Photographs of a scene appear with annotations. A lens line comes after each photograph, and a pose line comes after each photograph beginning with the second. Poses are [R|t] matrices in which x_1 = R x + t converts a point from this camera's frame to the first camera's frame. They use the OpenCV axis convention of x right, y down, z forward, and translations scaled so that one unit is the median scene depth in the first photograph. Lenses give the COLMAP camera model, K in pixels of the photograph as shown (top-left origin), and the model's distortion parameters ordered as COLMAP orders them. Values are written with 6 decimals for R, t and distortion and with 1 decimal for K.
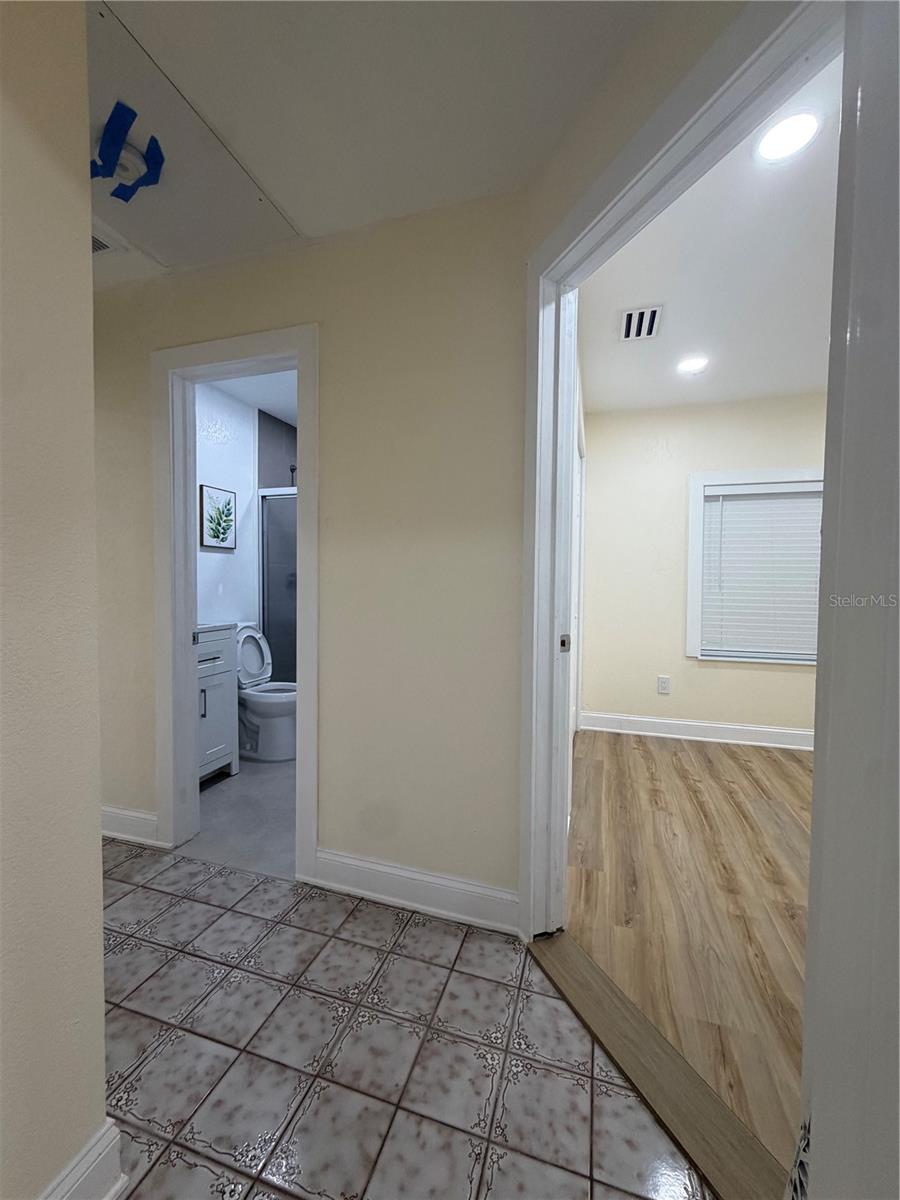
lens RADIAL K [[478.0, 0, 441.2], [0, 478.0, 602.7], [0, 0, 1]] dist [-0.000906, 0.000379]
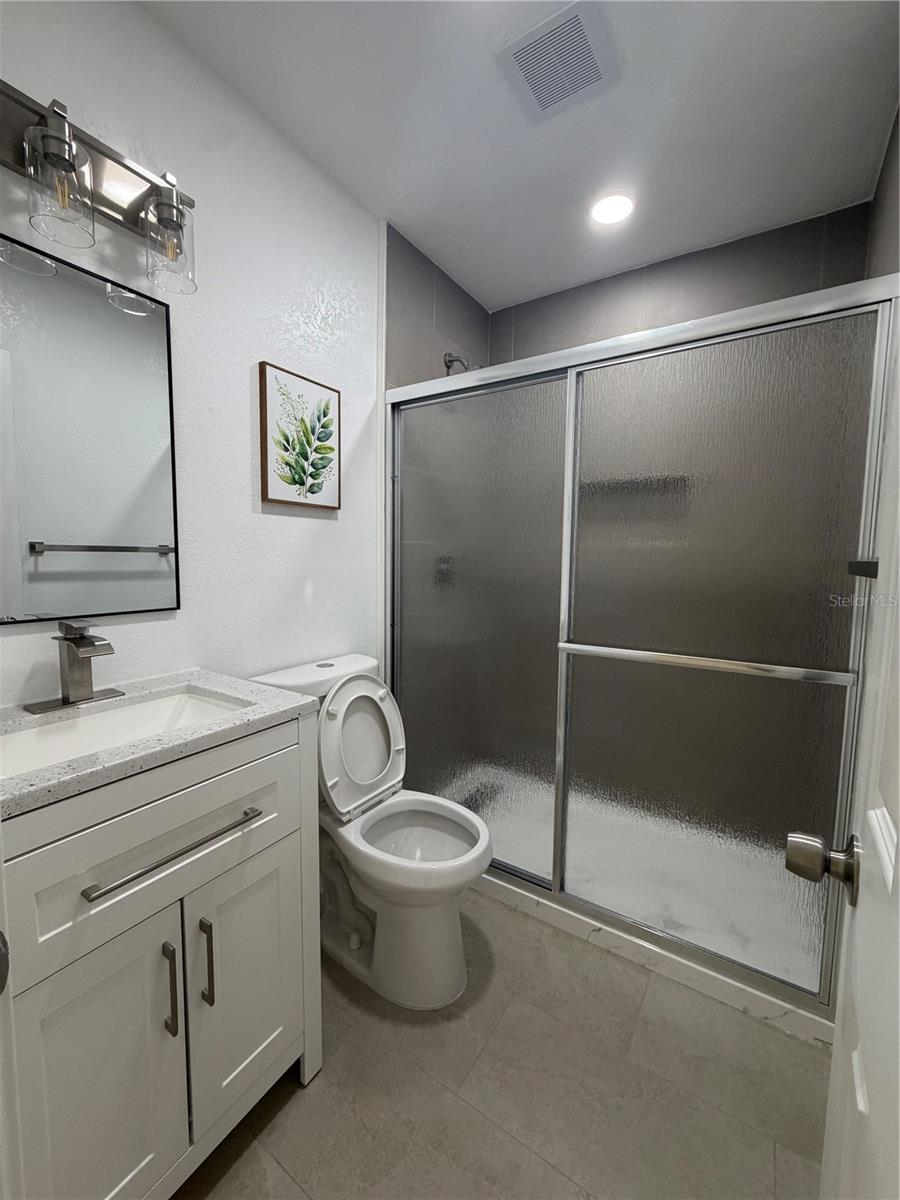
lens RADIAL K [[478.0, 0, 447.5], [0, 478.0, 596.8], [0, 0, 1]] dist [-0.000906, 0.000379]
pose [[0.965685, 0.027559, -0.258251, -0.207766], [-0.017539, 0.999004, 0.041024, -0.047877], [0.259124, -0.035087, 0.965207, 0.590835]]
